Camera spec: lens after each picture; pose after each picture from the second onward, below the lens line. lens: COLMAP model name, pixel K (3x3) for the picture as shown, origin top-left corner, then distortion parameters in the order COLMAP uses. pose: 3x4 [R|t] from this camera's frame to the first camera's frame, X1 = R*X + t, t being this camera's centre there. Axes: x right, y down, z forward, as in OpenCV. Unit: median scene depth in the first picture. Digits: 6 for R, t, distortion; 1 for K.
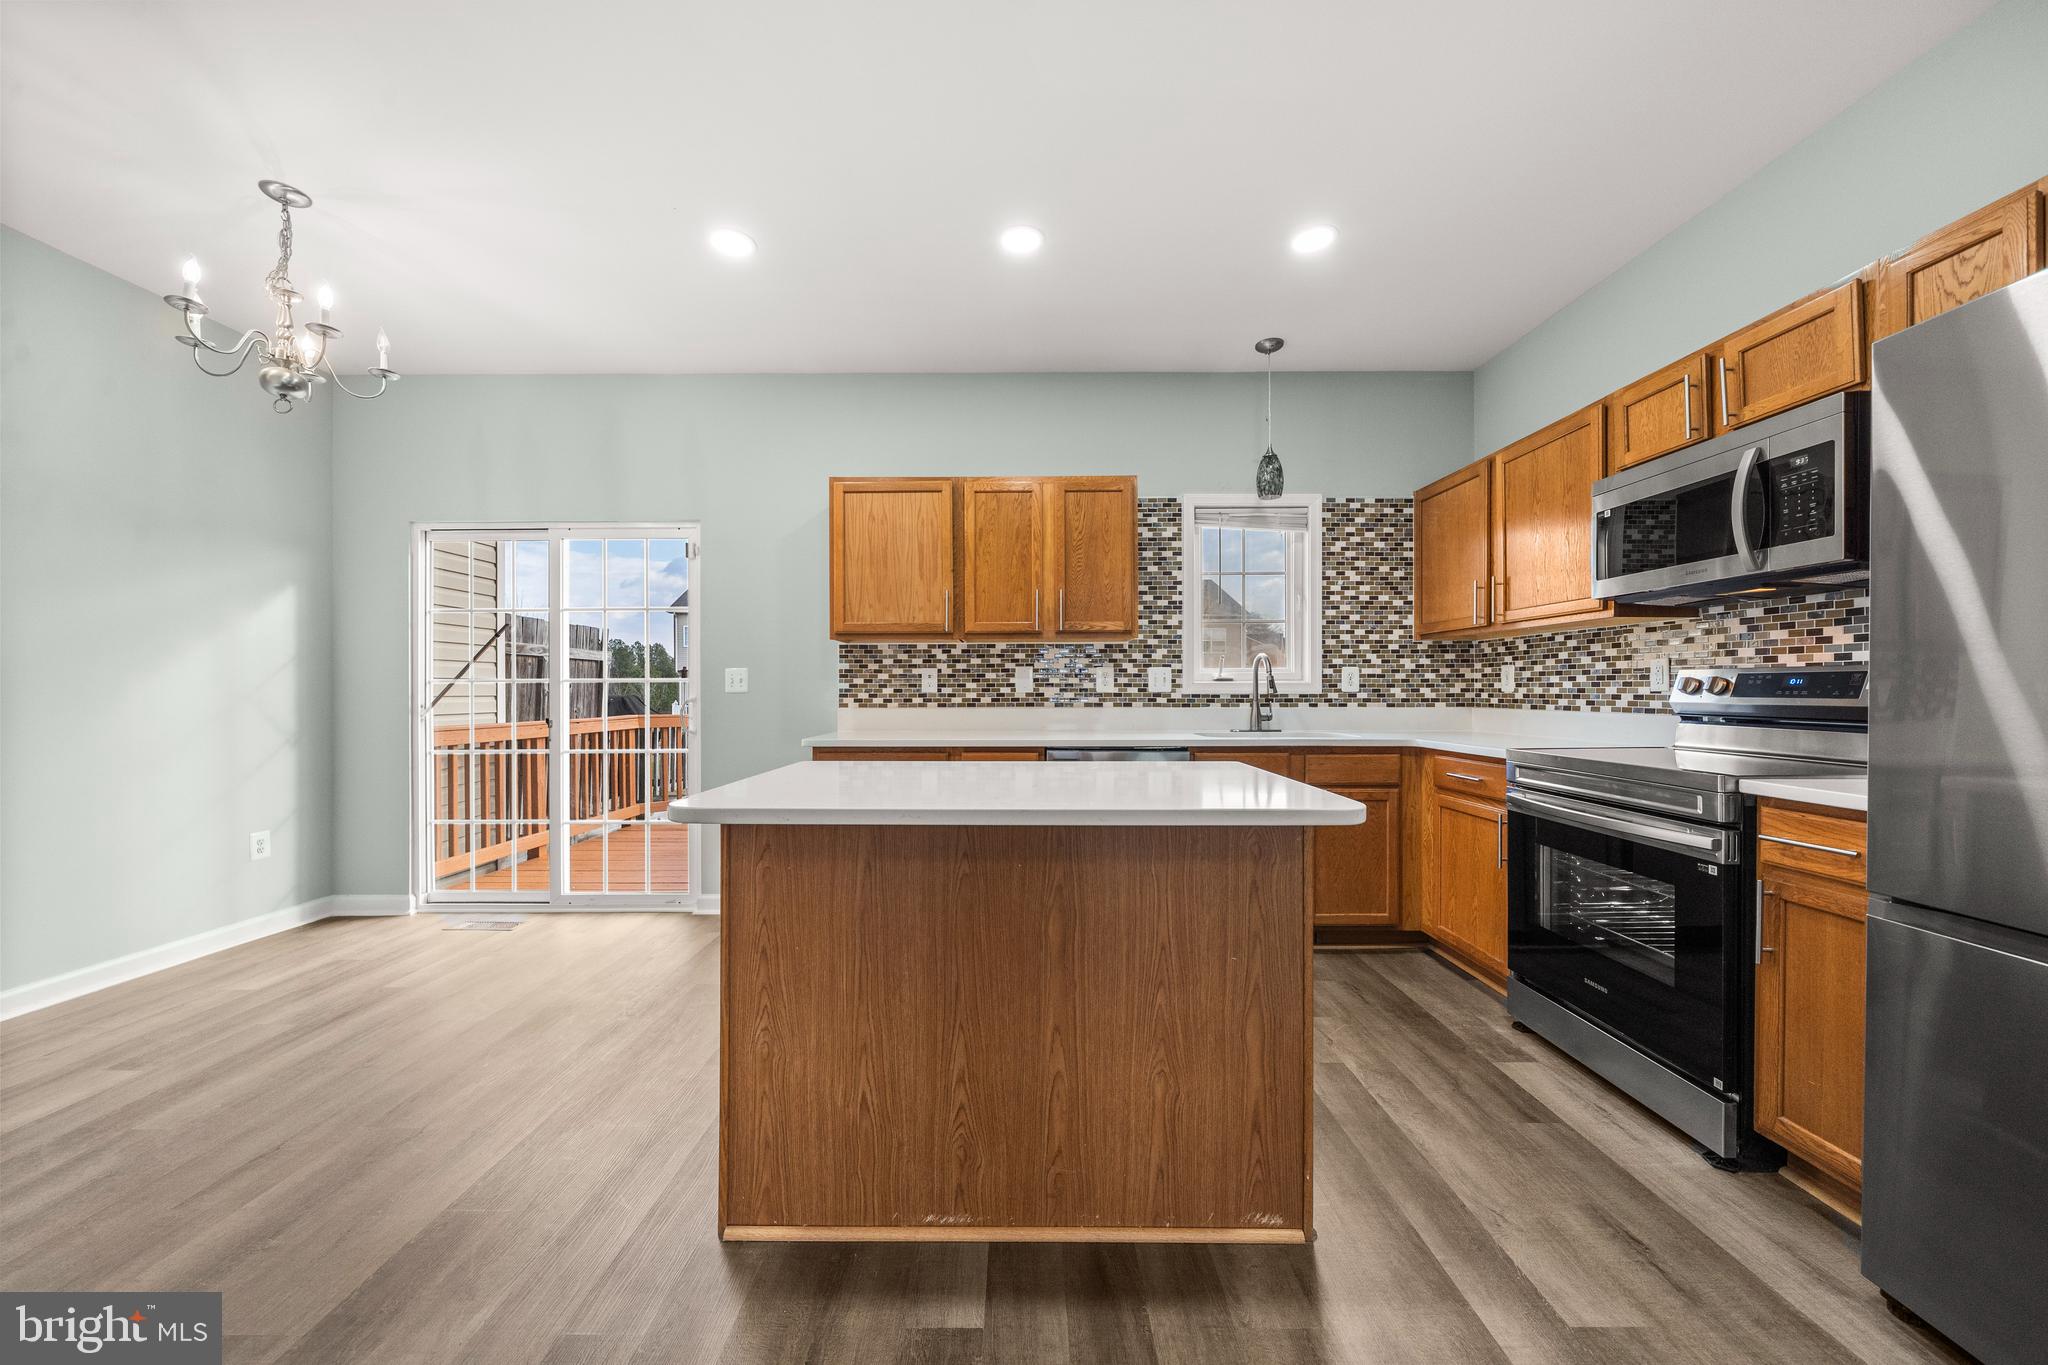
lens RADIAL K [[721.4, 0, 1018.0], [0, 721.4, 688.3], [0, 0, 1]] dist [-0.003222, -0.000143]
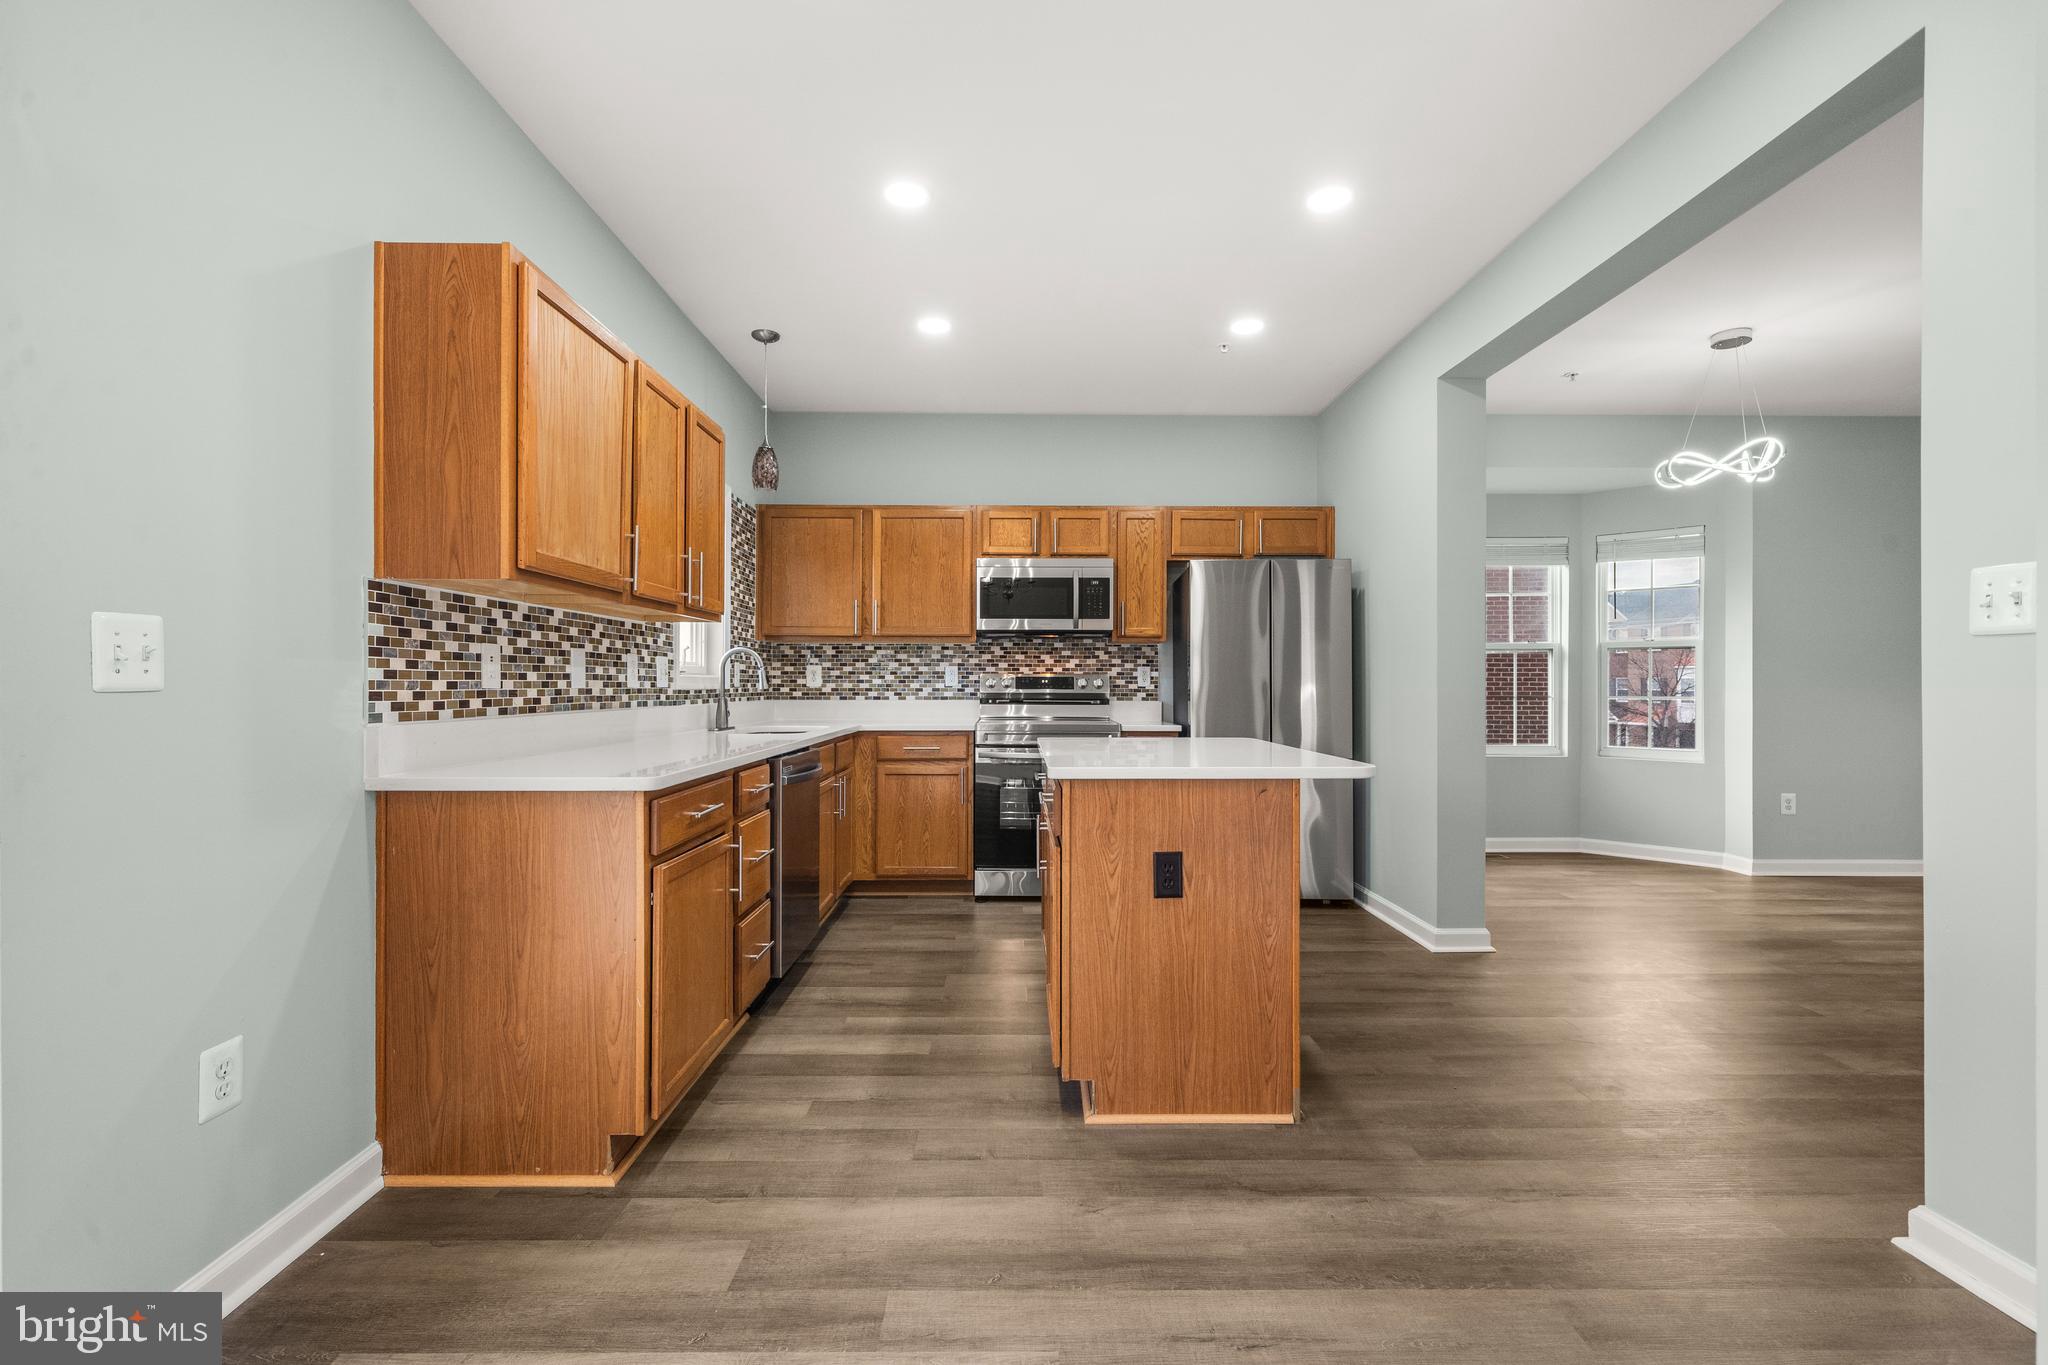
lens RADIAL K [[868.9, 0, 1020.2], [0, 868.9, 684.1], [0, 0, 1]] dist [-0.001109, -0.000051]
pose [[-0.010328, 0.002271, 0.999944, -0.835194], [-0.003169, 0.999992, -0.002303, 0.002932], [-0.999942, -0.003193, -0.010320, 0.655131]]
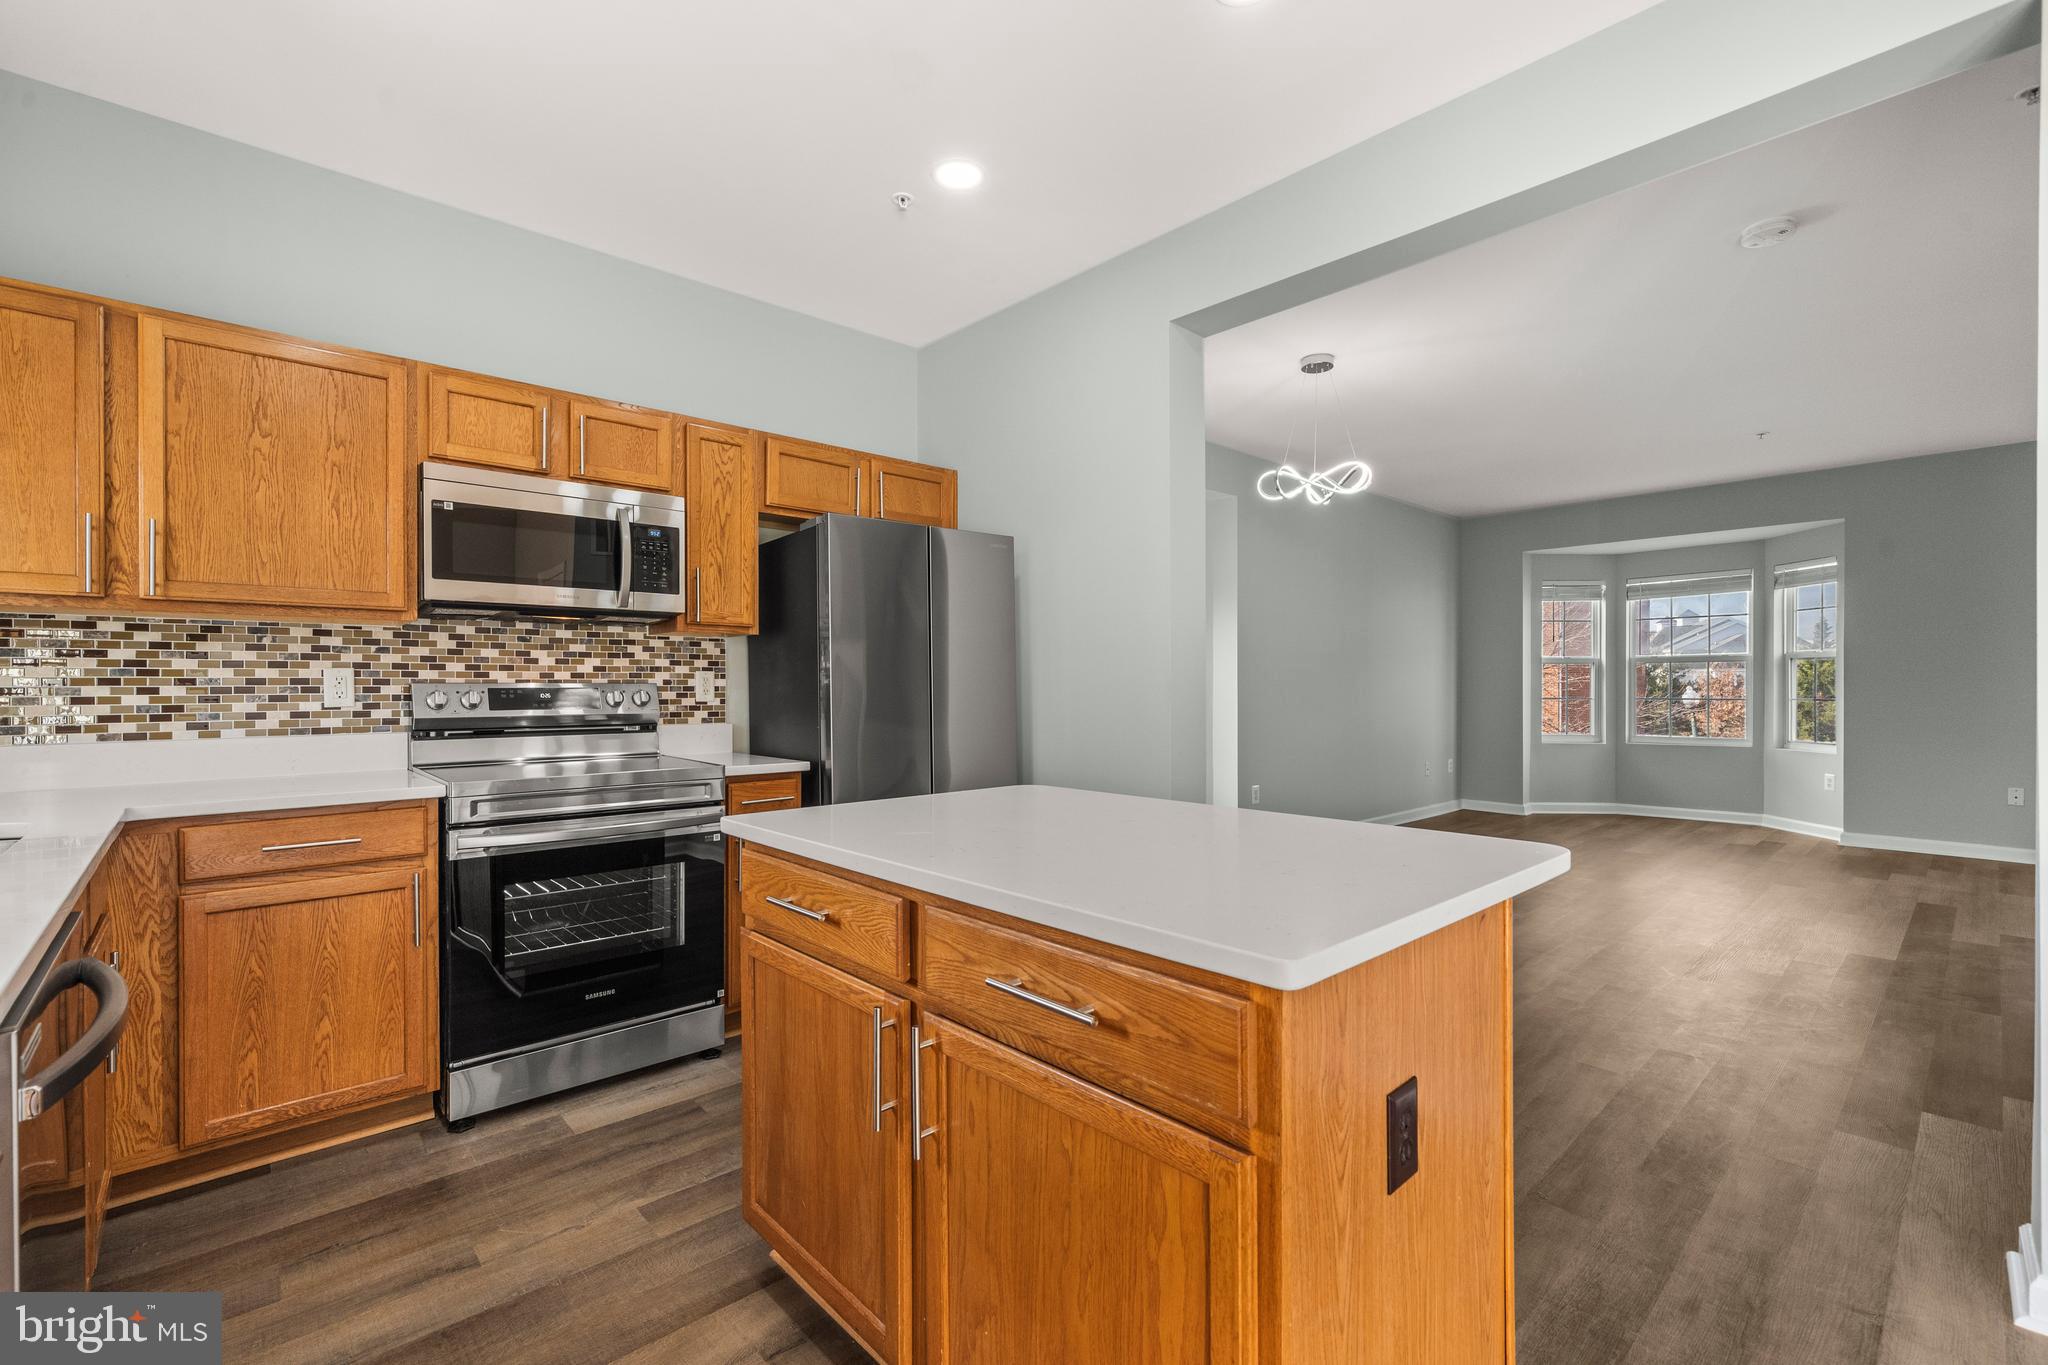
lens RADIAL K [[888.8, 0, 1014.8], [0, 888.8, 686.0], [0, 0, 1]] dist [-0.001484, -0.000212]
pose [[-0.675267, 0.004428, 0.737560, -0.314836], [0.004343, 0.999989, -0.002027, -0.011269], [-0.737561, 0.001835, -0.675278, 0.849097]]
